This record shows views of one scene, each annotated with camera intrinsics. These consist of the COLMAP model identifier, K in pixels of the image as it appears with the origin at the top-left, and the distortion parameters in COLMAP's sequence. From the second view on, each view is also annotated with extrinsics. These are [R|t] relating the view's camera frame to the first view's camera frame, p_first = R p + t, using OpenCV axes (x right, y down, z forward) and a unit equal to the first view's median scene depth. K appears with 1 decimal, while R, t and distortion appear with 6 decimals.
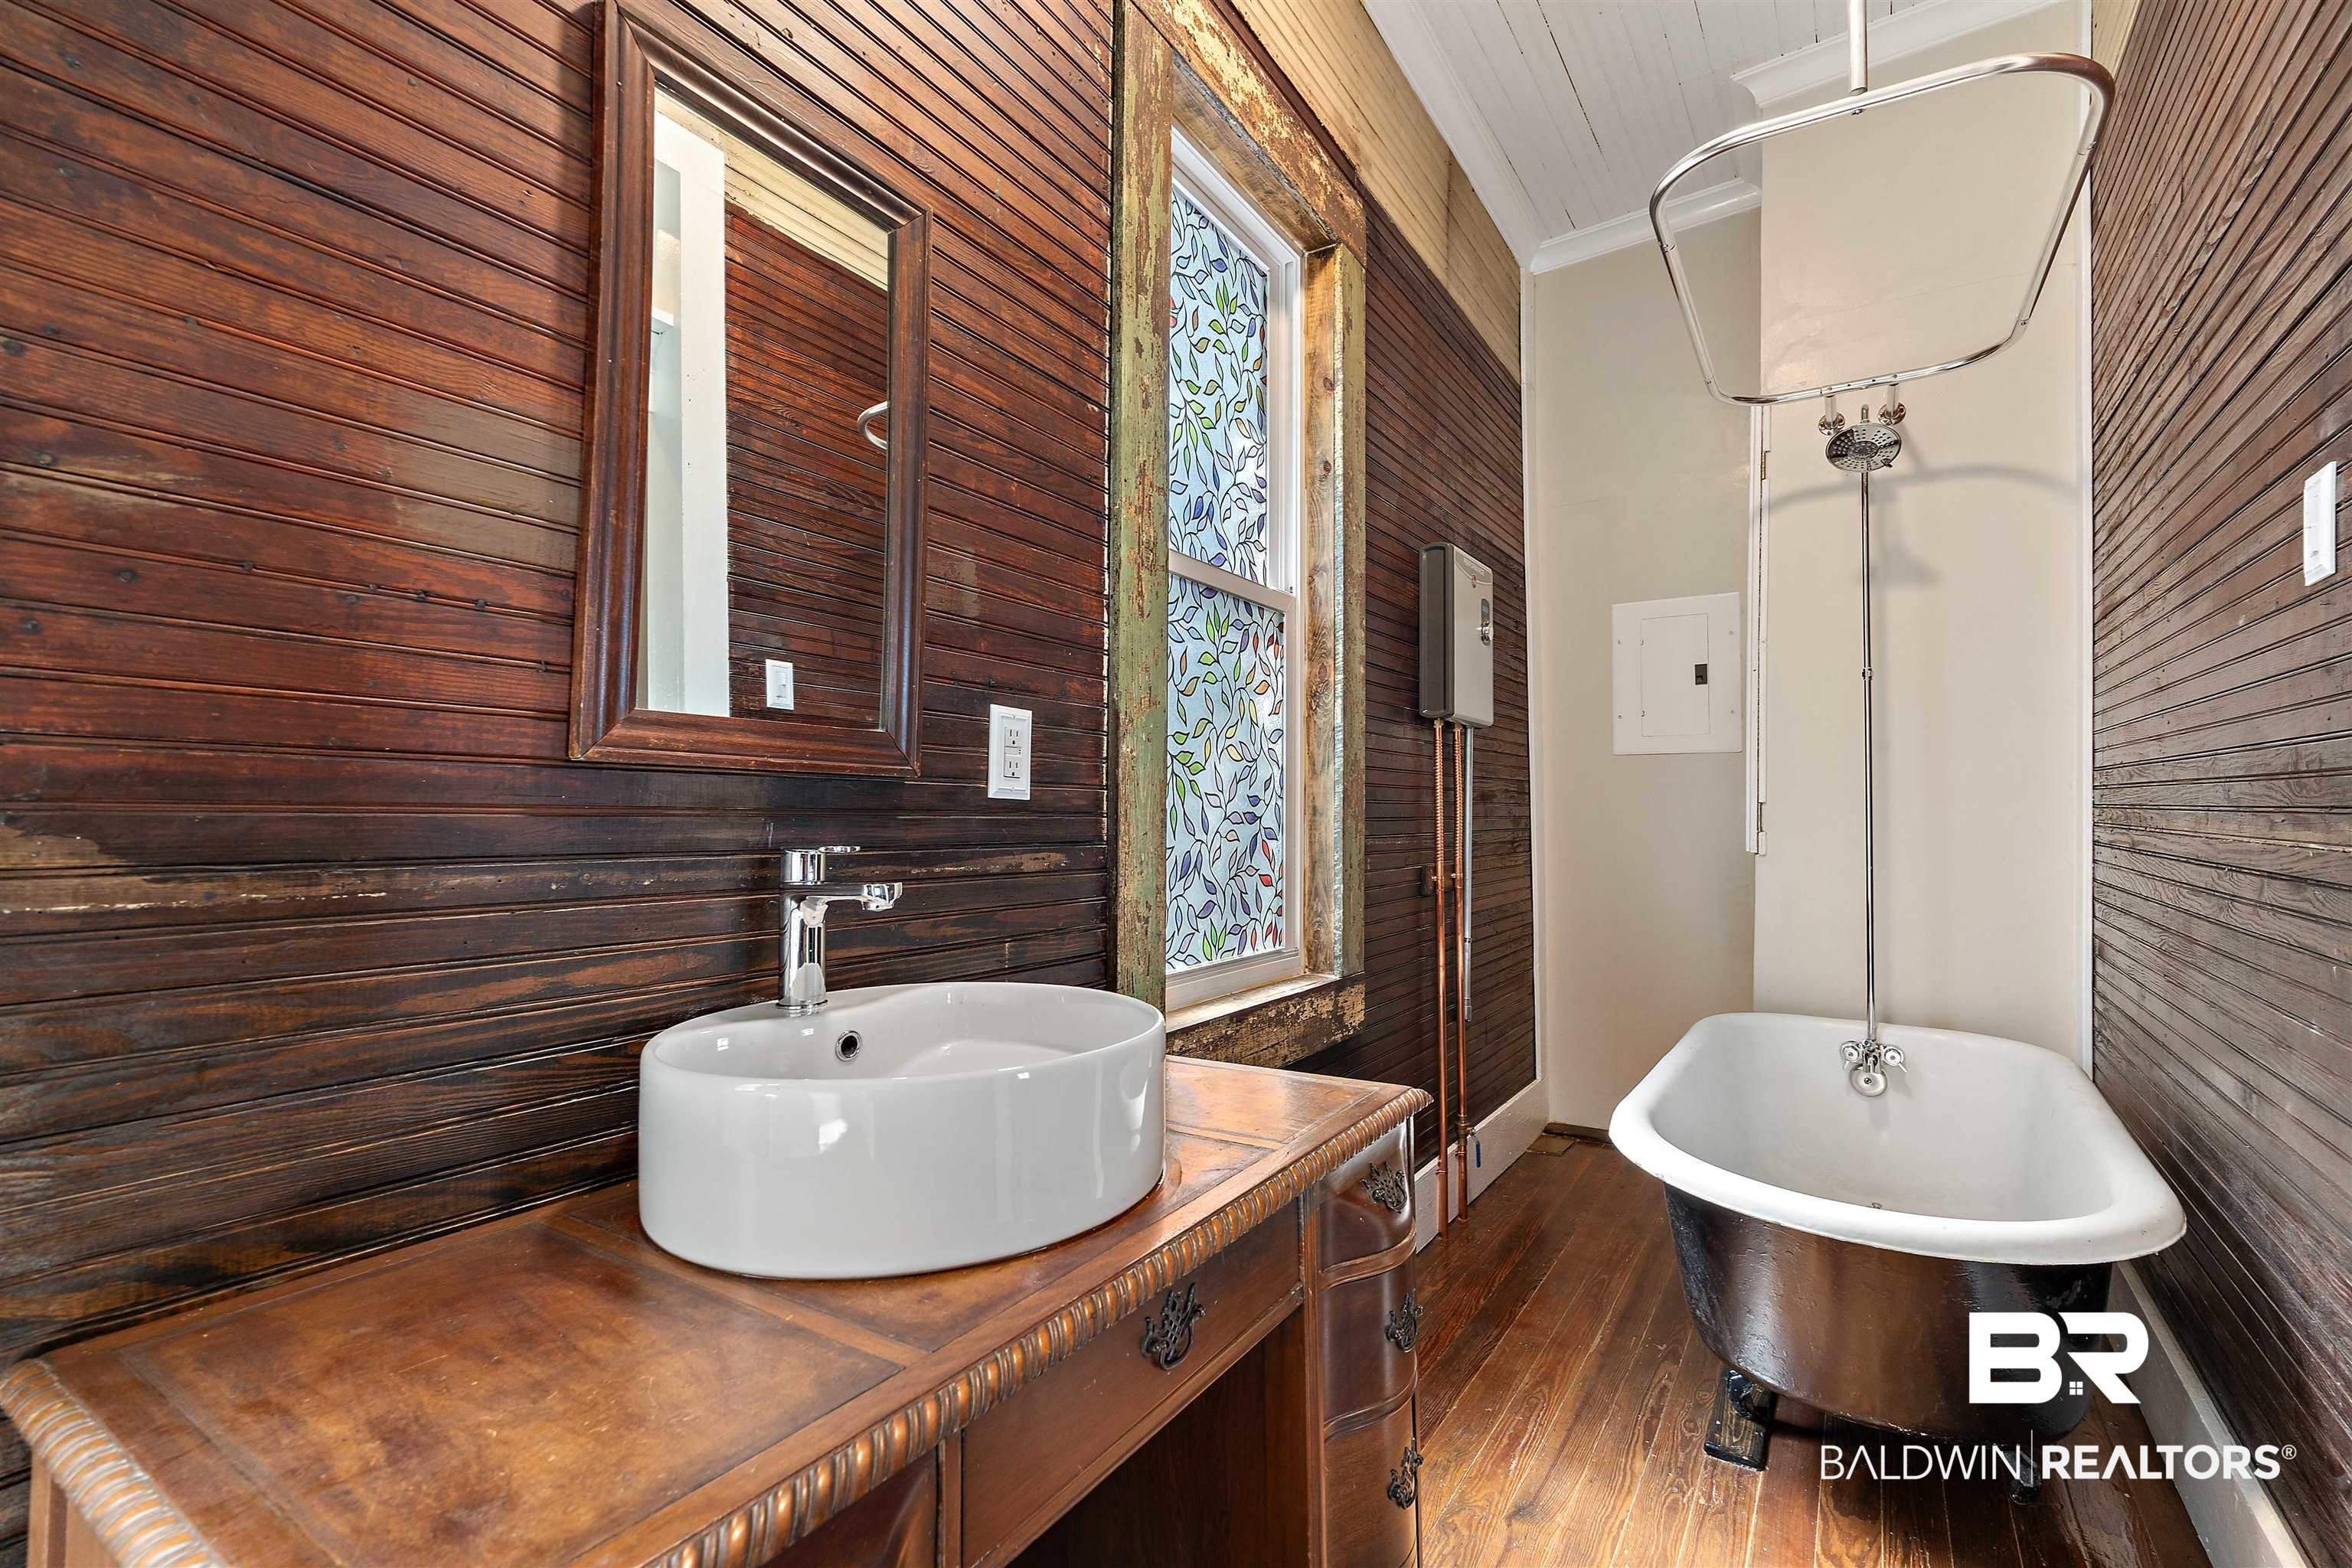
lens RADIAL K [[1034.2, 0, 1175.7], [0, 1034.2, 788.2], [0, 0, 1]] dist [-0.003198, 0.000103]
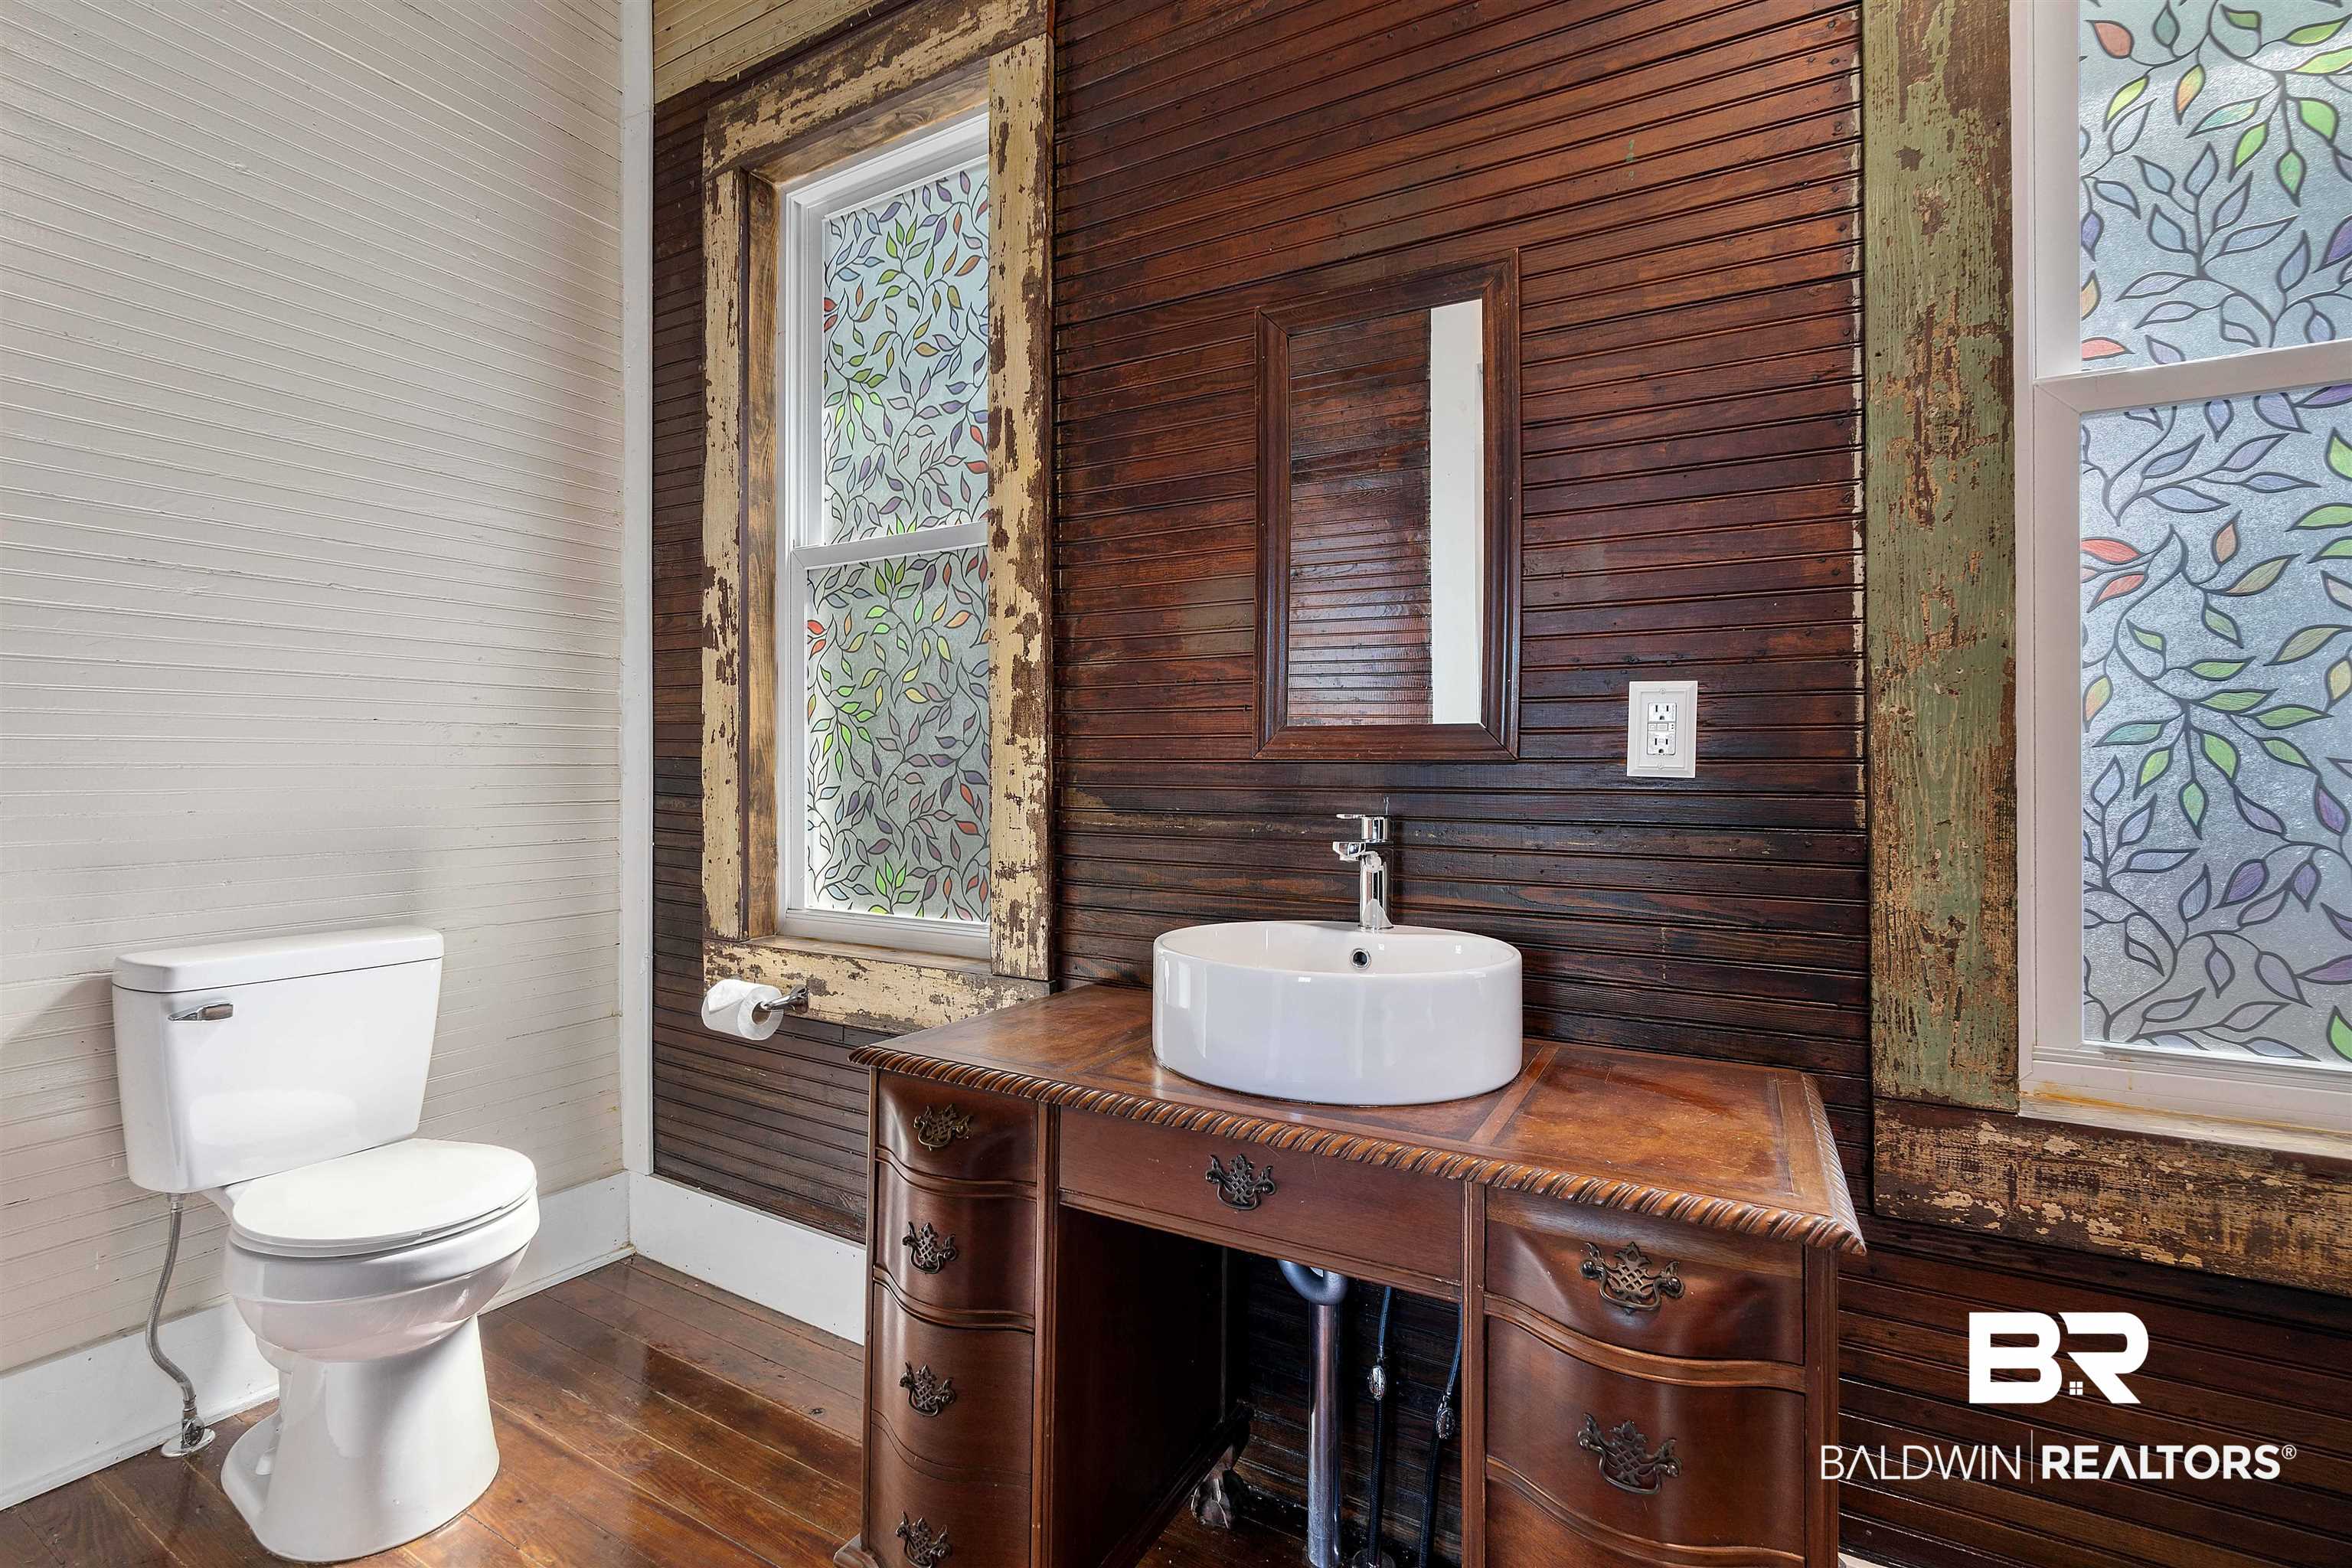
lens RADIAL K [[1034.2, 0, 1168.1], [0, 1034.2, 782.3], [0, 0, 1]] dist [-0.003198, 0.000103]
pose [[0.057556, 0.000428, -0.998342, 0.679406], [0.021908, 0.999759, 0.001692, 0.003206], [0.998102, -0.021969, 0.057532, 0.433066]]
